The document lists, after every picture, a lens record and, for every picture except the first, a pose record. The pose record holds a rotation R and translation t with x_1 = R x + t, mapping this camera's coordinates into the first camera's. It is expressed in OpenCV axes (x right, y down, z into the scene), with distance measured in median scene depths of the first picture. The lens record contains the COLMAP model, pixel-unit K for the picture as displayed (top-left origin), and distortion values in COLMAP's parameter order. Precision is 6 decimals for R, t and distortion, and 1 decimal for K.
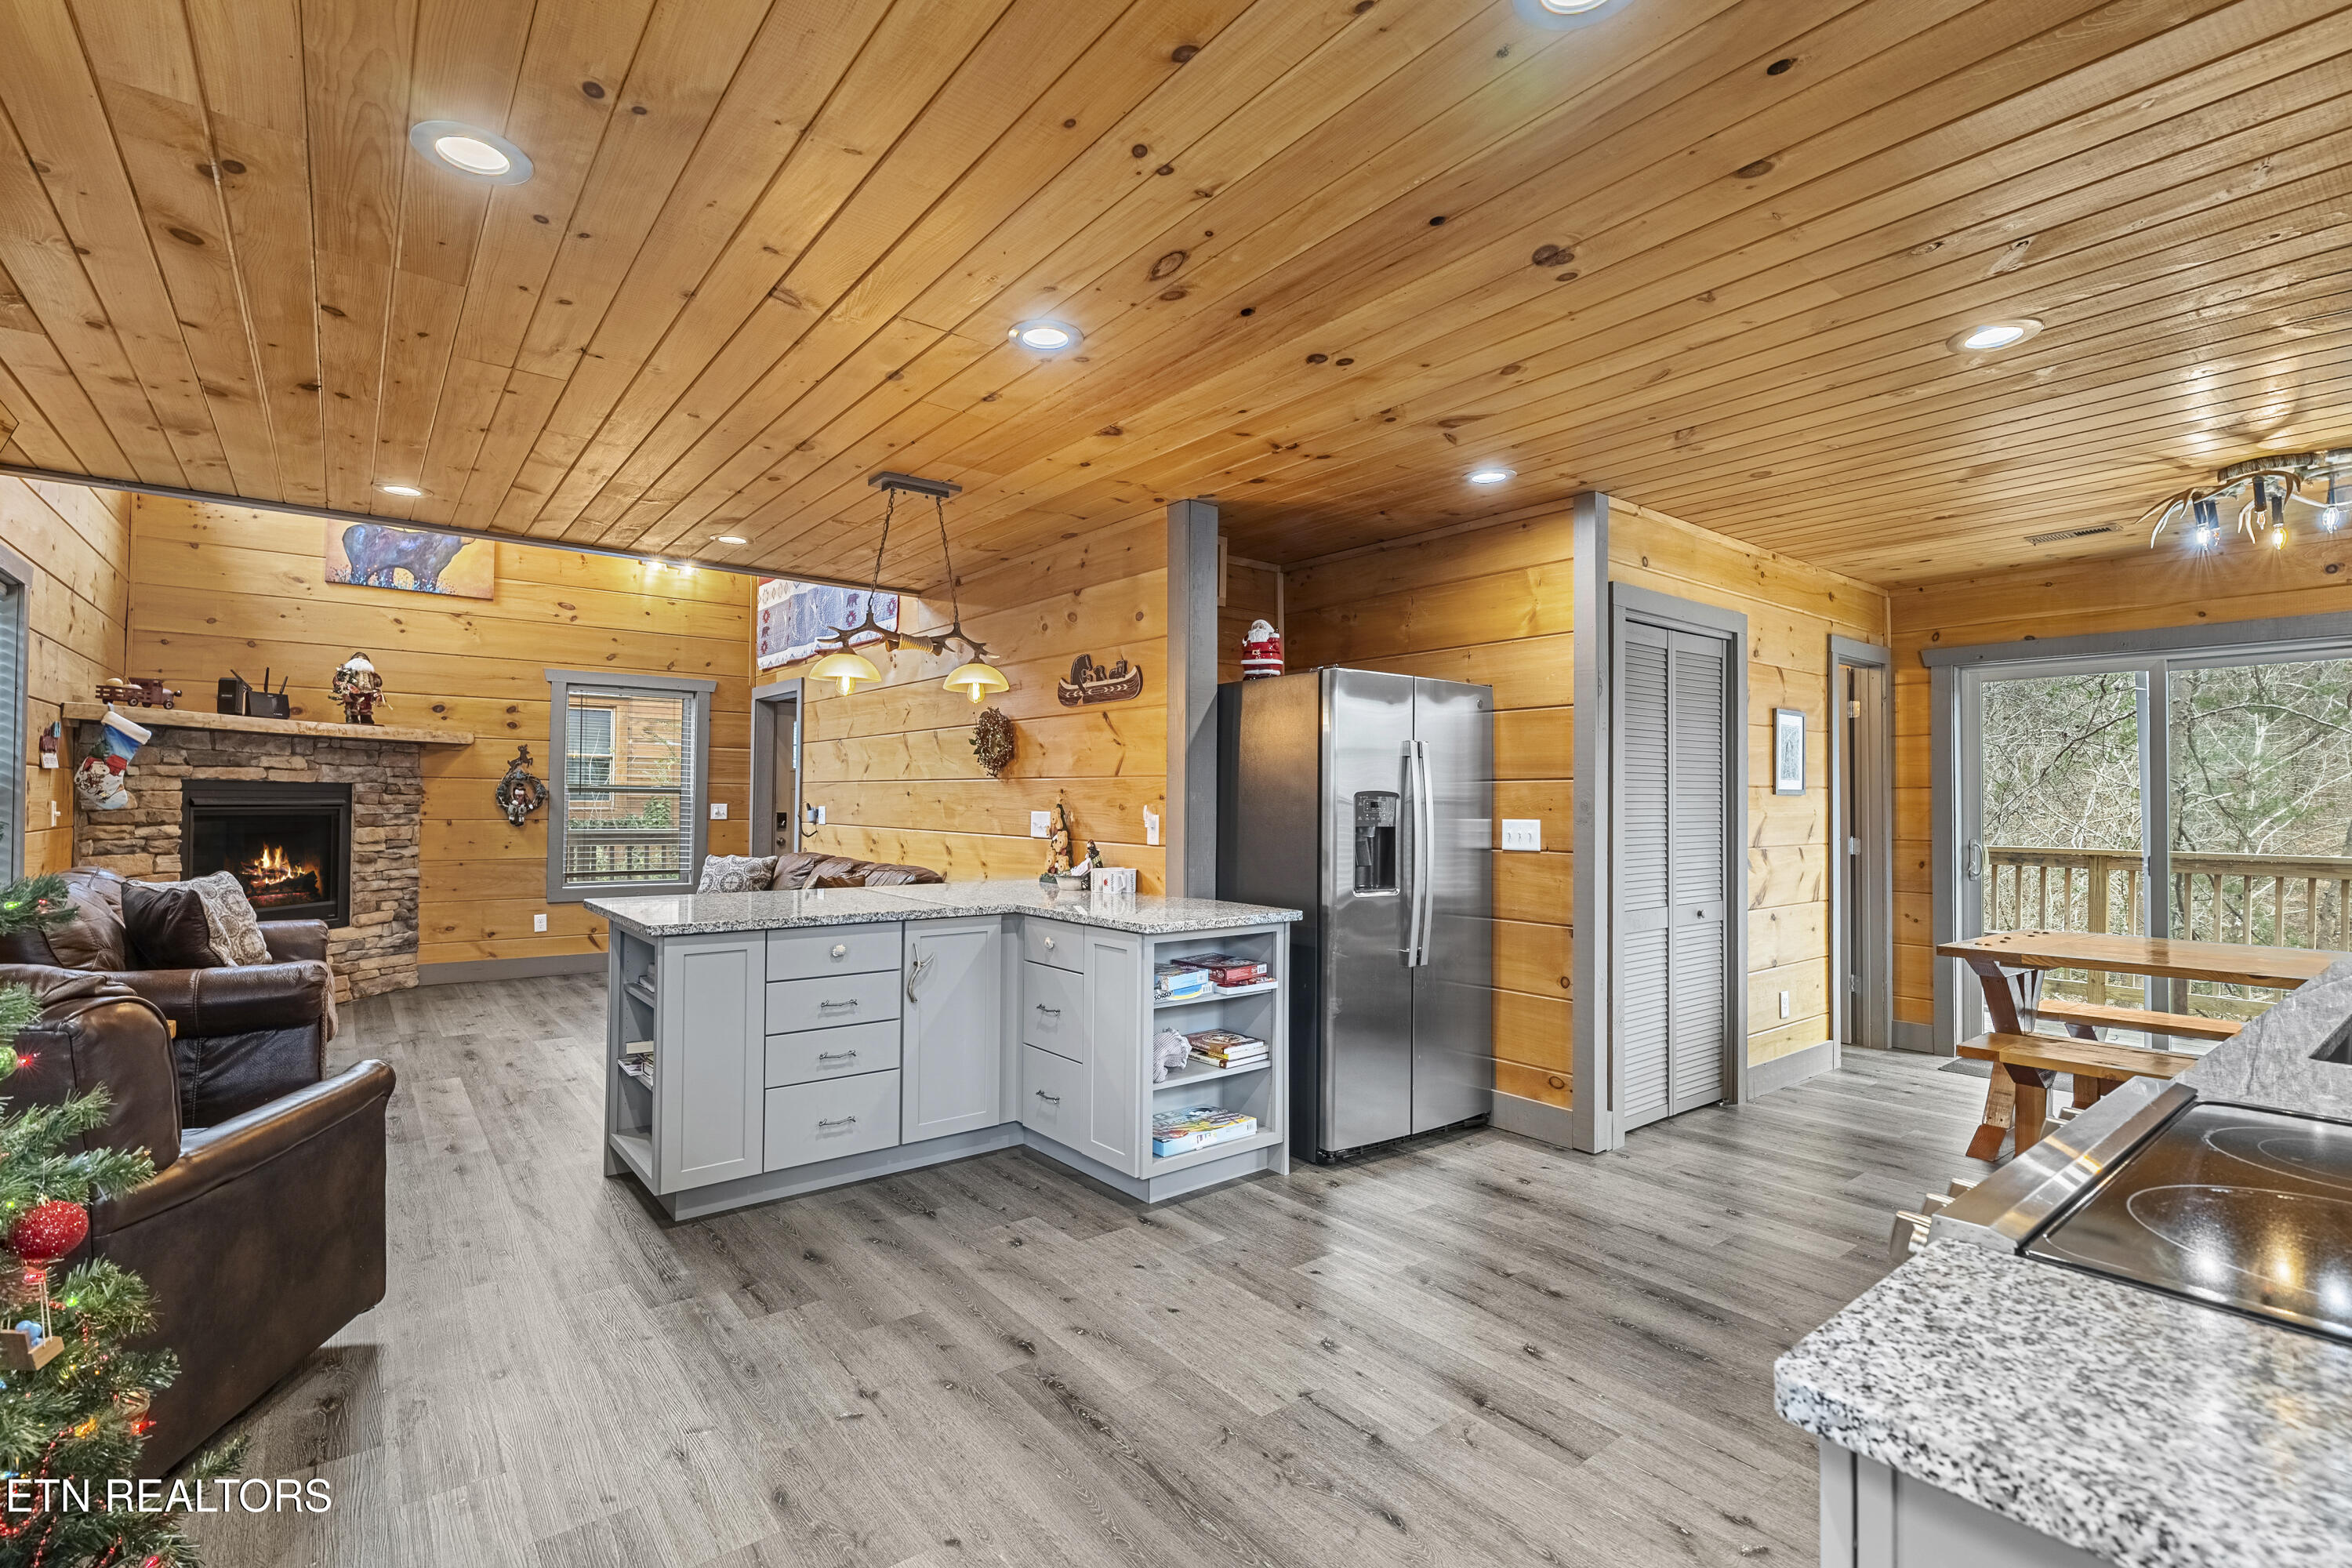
lens RADIAL K [[1064.9, 0, 1167.5], [0, 1064.9, 787.7], [0, 0, 1]] dist [-0.004553, 0.000798]
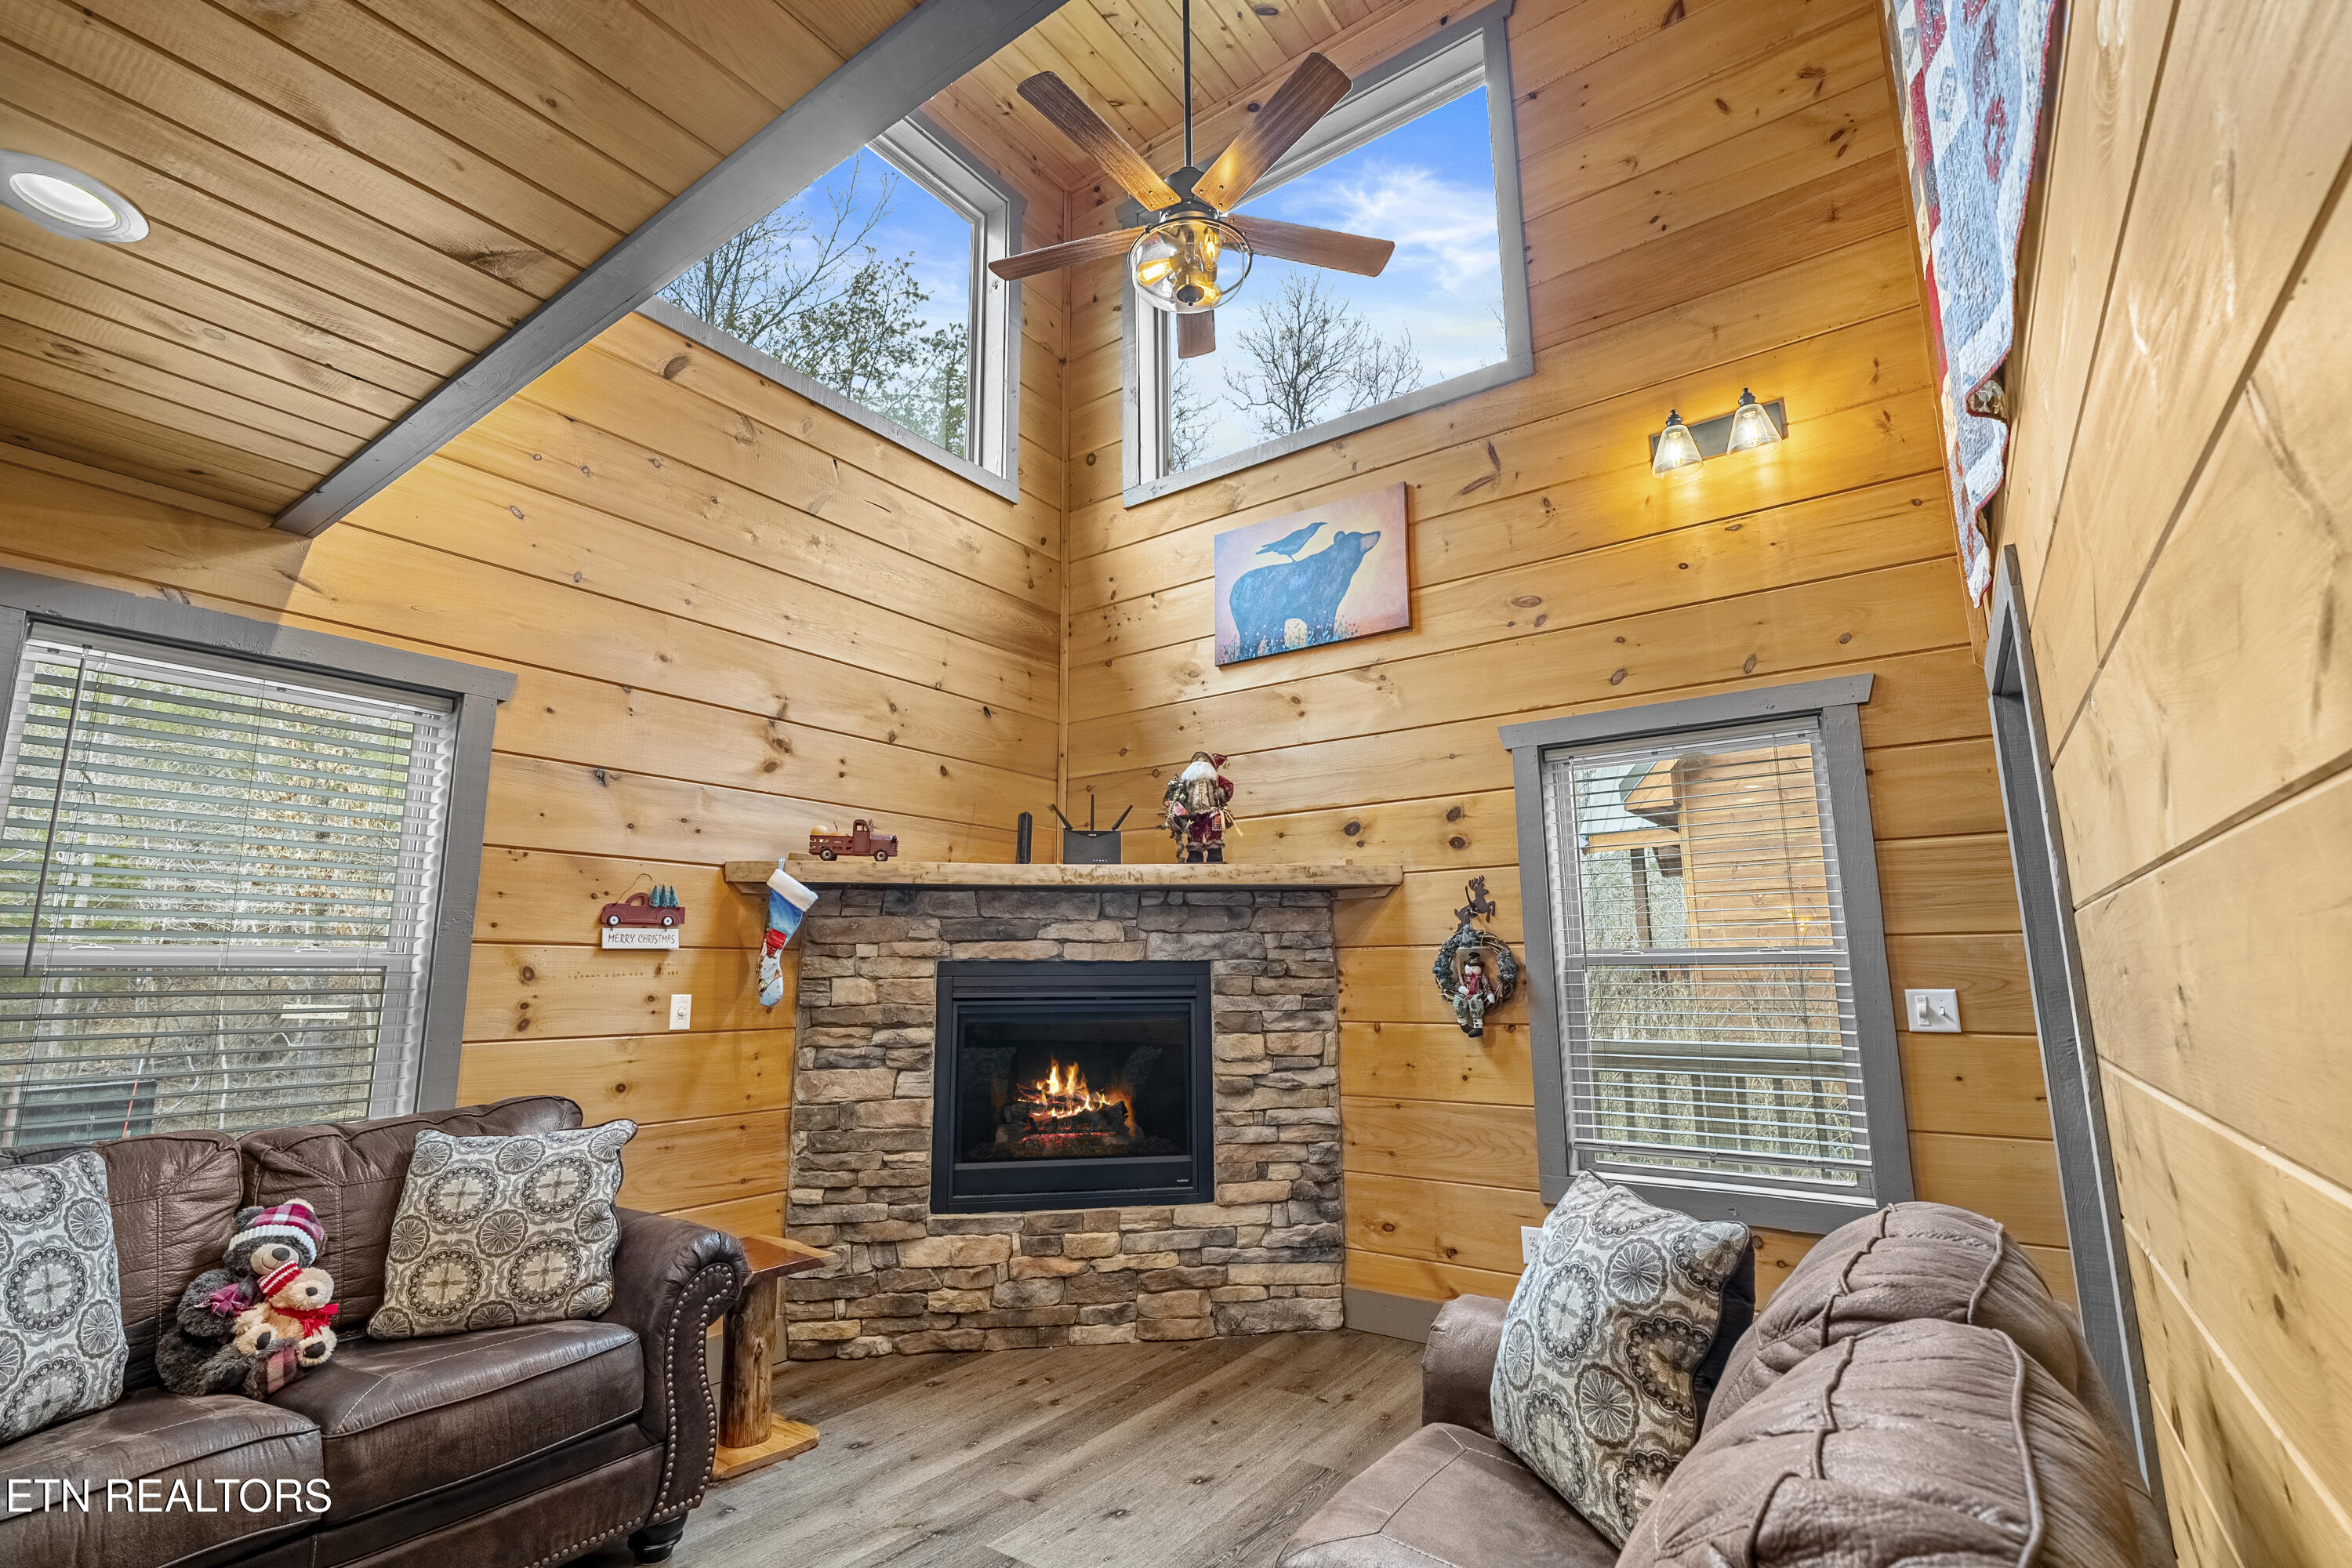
lens RADIAL K [[1064.9, 0, 1167.5], [0, 1064.9, 787.7], [0, 0, 1]] dist [-0.004553, 0.000798]
pose [[0.281801, -0.184629, -0.941541, -0.173460], [0.021720, 0.982287, -0.186119, 0.012098], [0.959227, 0.031998, 0.280819, 0.825116]]
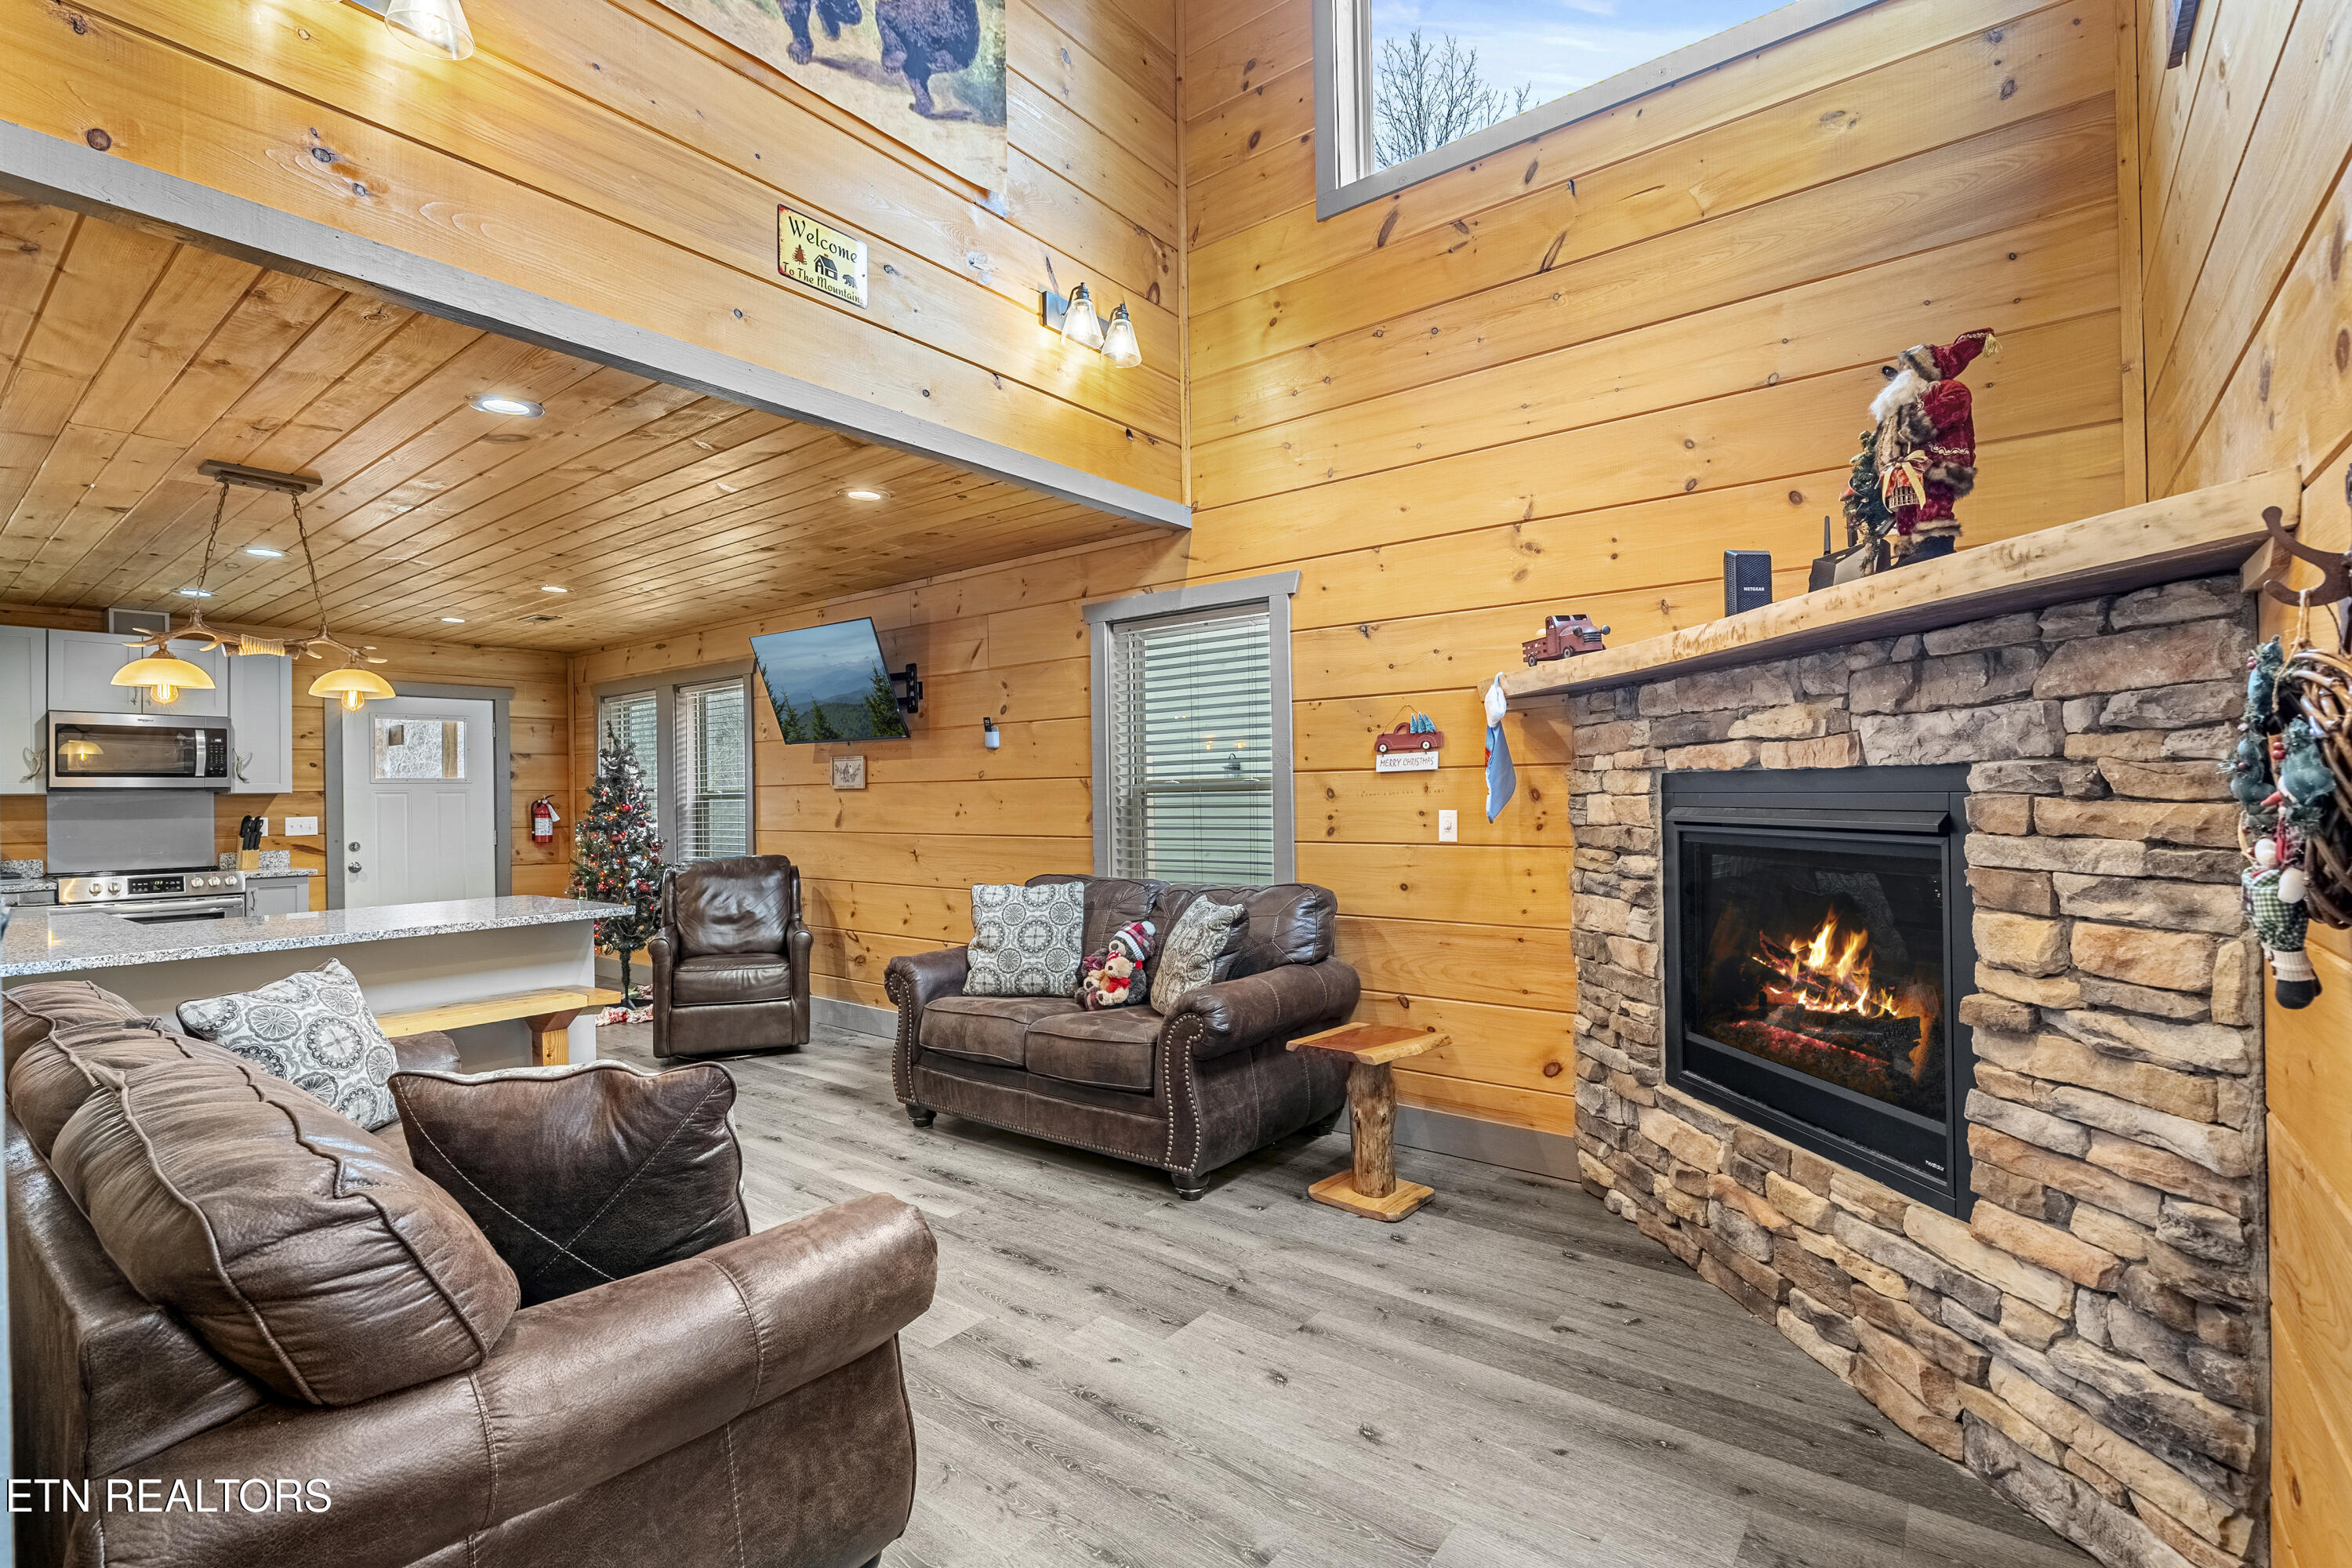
lens RADIAL K [[1064.9, 0, 1167.5], [0, 1064.9, 787.7], [0, 0, 1]] dist [-0.004553, 0.000798]
pose [[-0.970878, 0.002590, -0.239559, -0.482898], [0.007470, 0.999783, -0.019464, 0.007140], [0.239456, -0.020687, -0.970687, 1.286632]]
